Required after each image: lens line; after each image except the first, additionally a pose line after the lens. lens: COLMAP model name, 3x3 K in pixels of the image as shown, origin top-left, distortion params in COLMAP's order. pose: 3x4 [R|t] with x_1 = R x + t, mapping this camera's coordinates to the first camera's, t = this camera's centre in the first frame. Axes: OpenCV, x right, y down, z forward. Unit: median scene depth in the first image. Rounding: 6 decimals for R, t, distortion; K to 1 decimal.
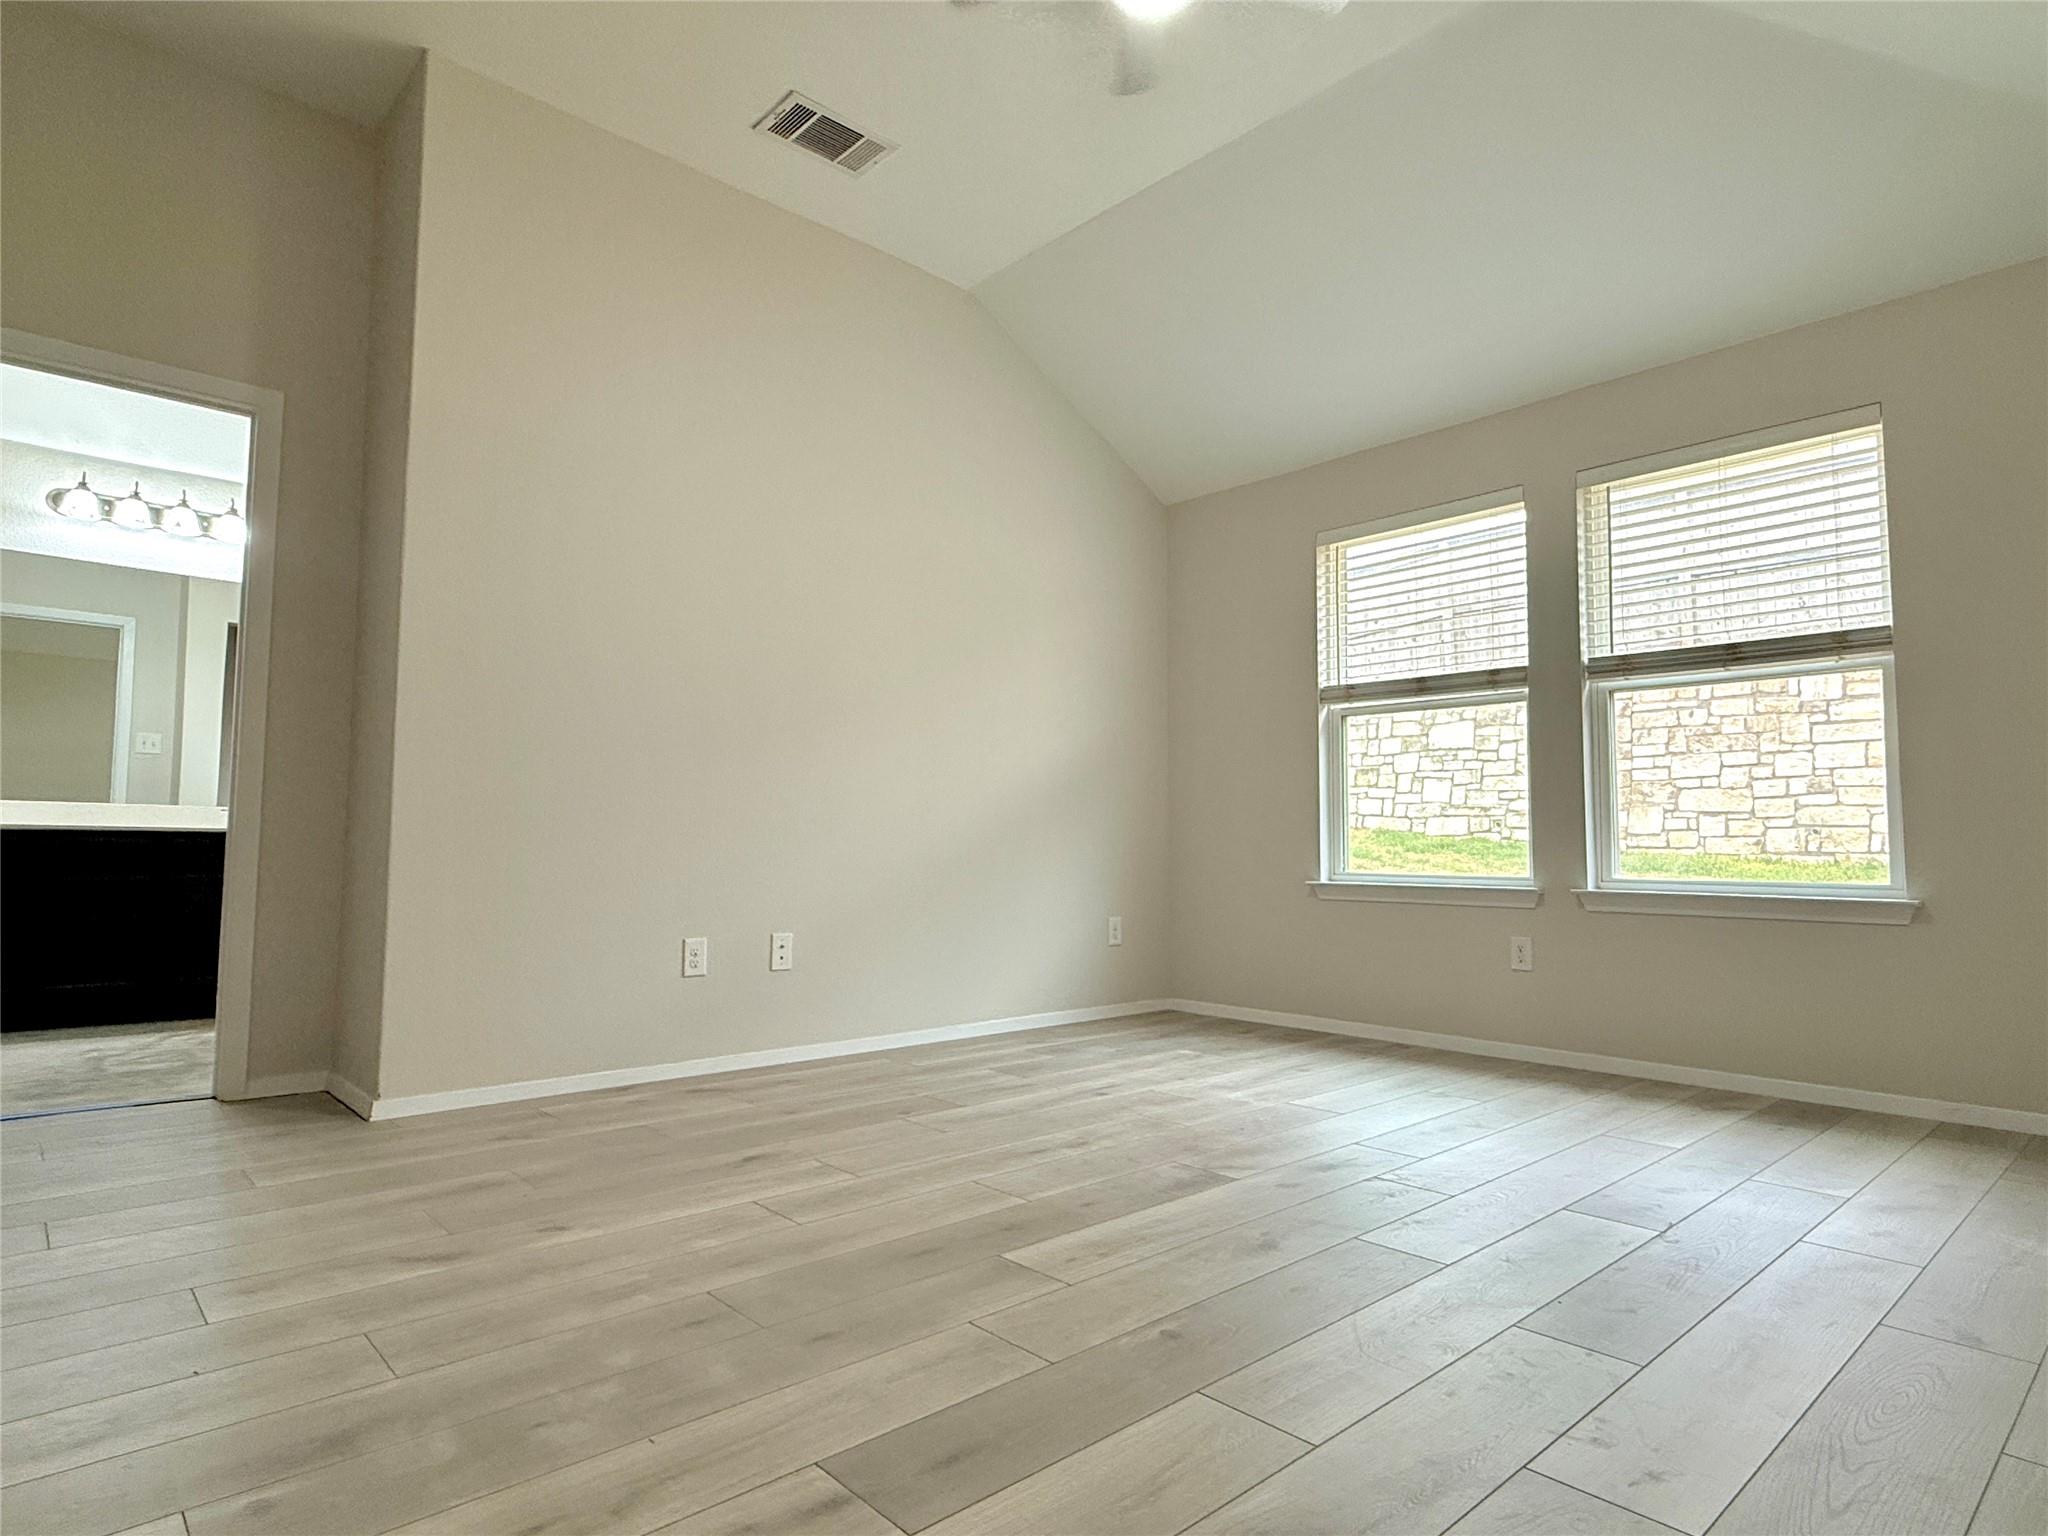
lens RADIAL K [[1112.1, 0, 1024.0], [0, 1112.1, 768.0], [0, 0, 1]] dist [0.000657, 0.000066]
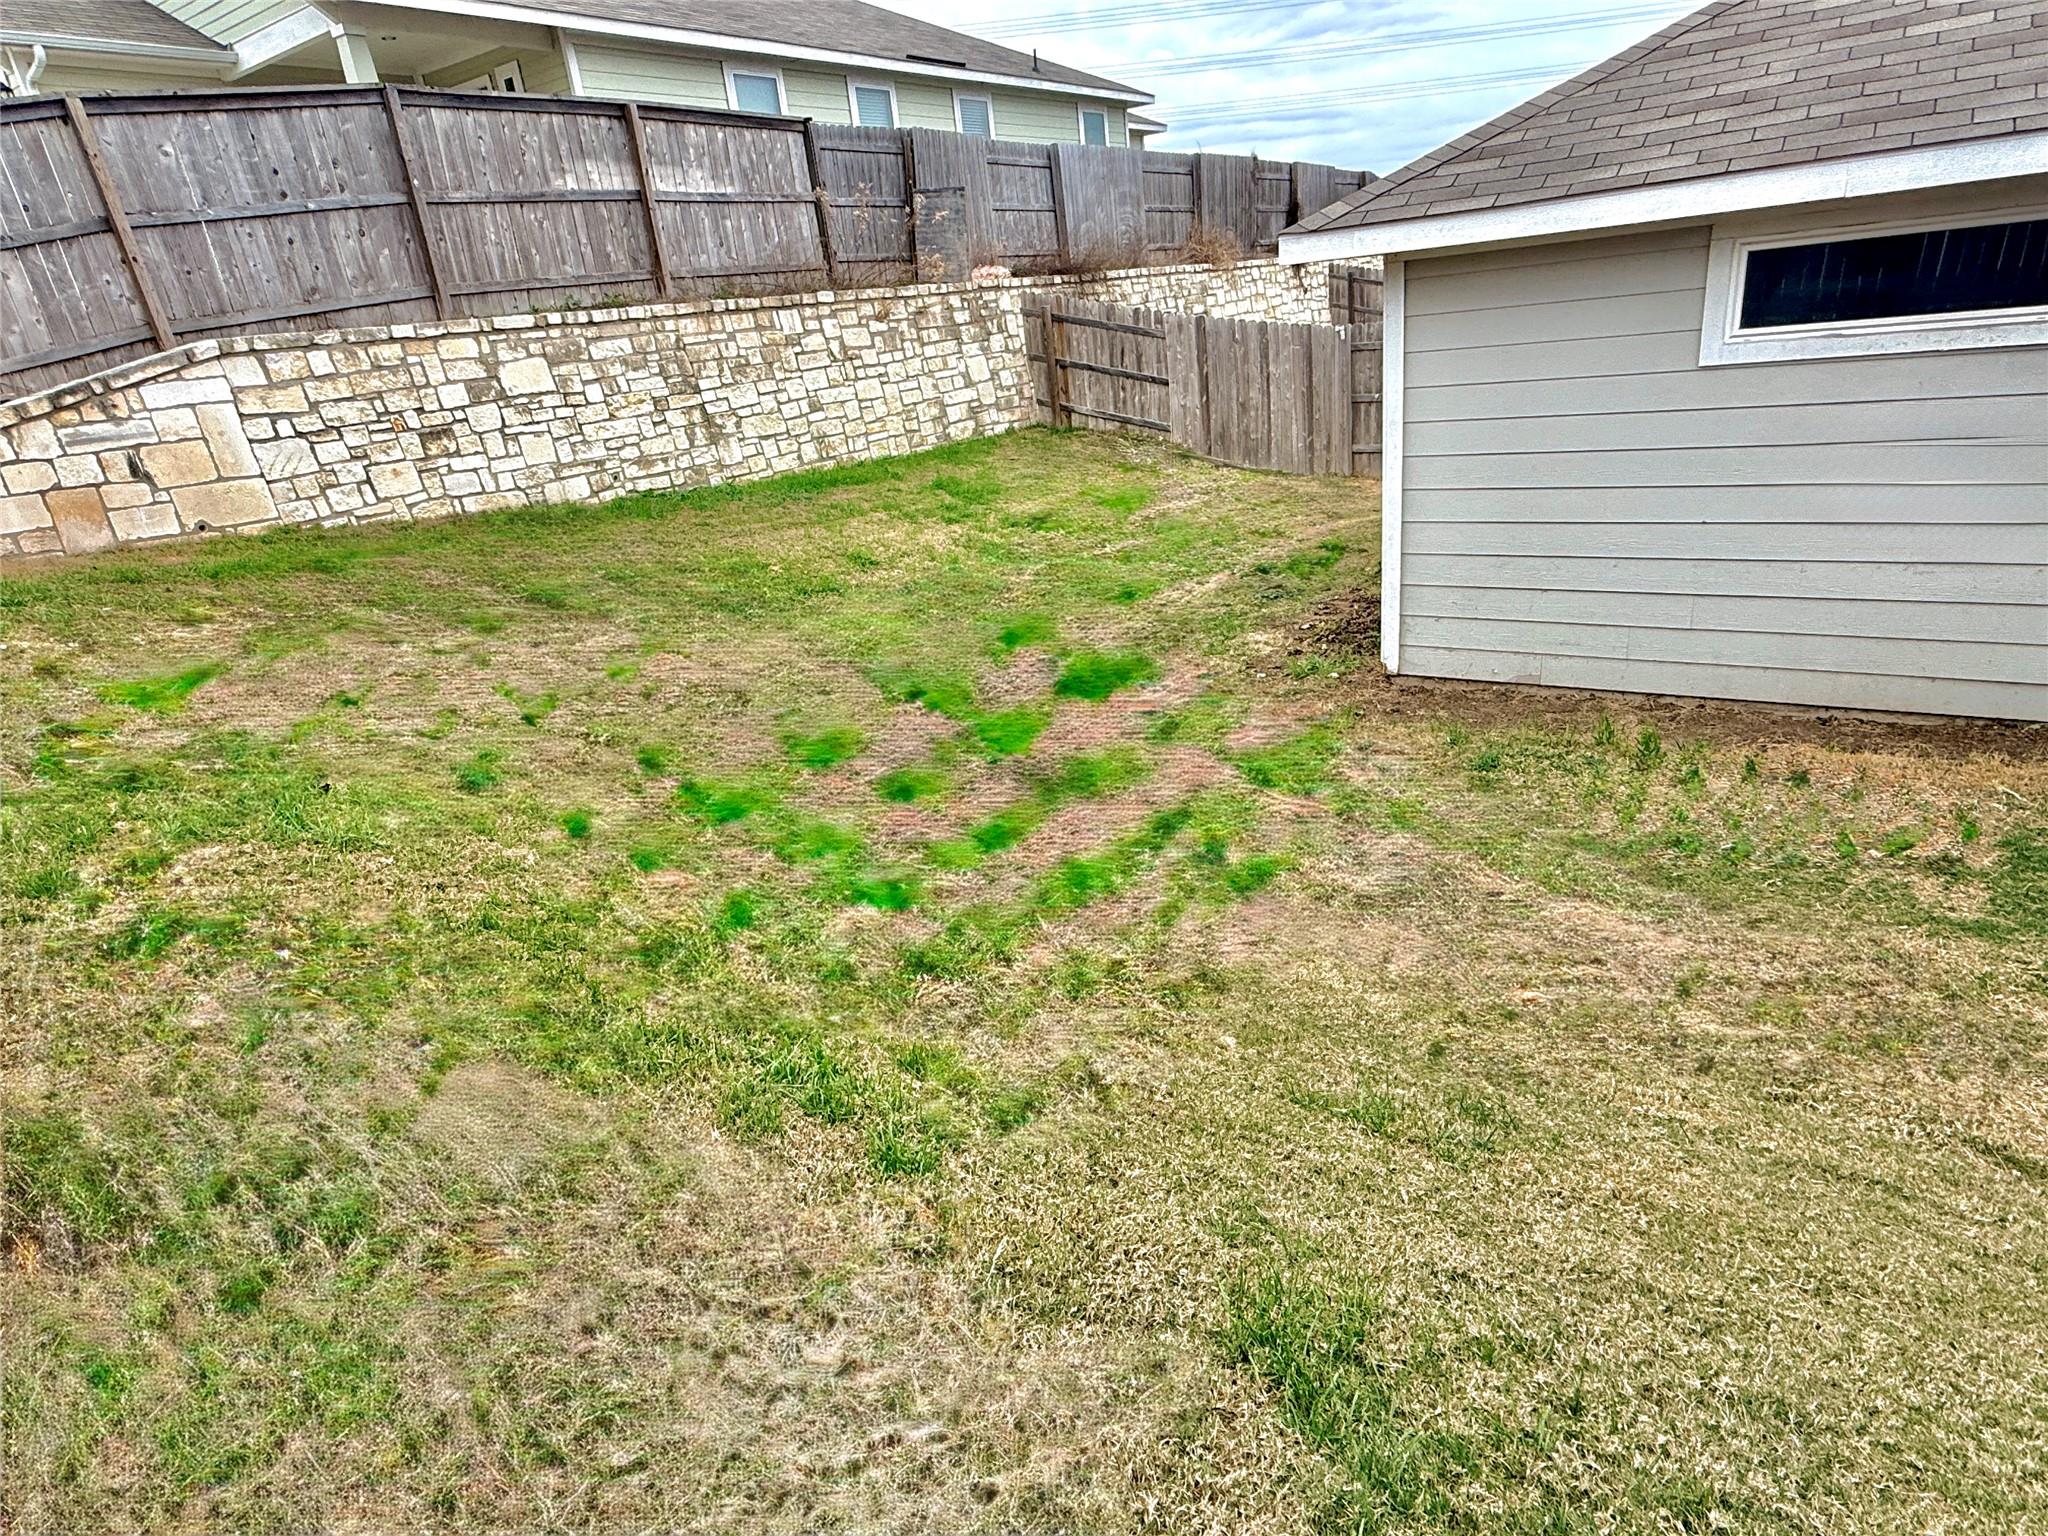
lens RADIAL K [[1167.7, 0, 1011.6], [0, 1167.7, 763.5], [0, 0, 1]] dist [0.001923, 0.001378]
pose [[-0.234930, -0.339900, 0.910646, -2.765634], [0.040534, 0.932626, 0.358561, -0.281798], [-0.971167, 0.121149, -0.205324, 4.283018]]
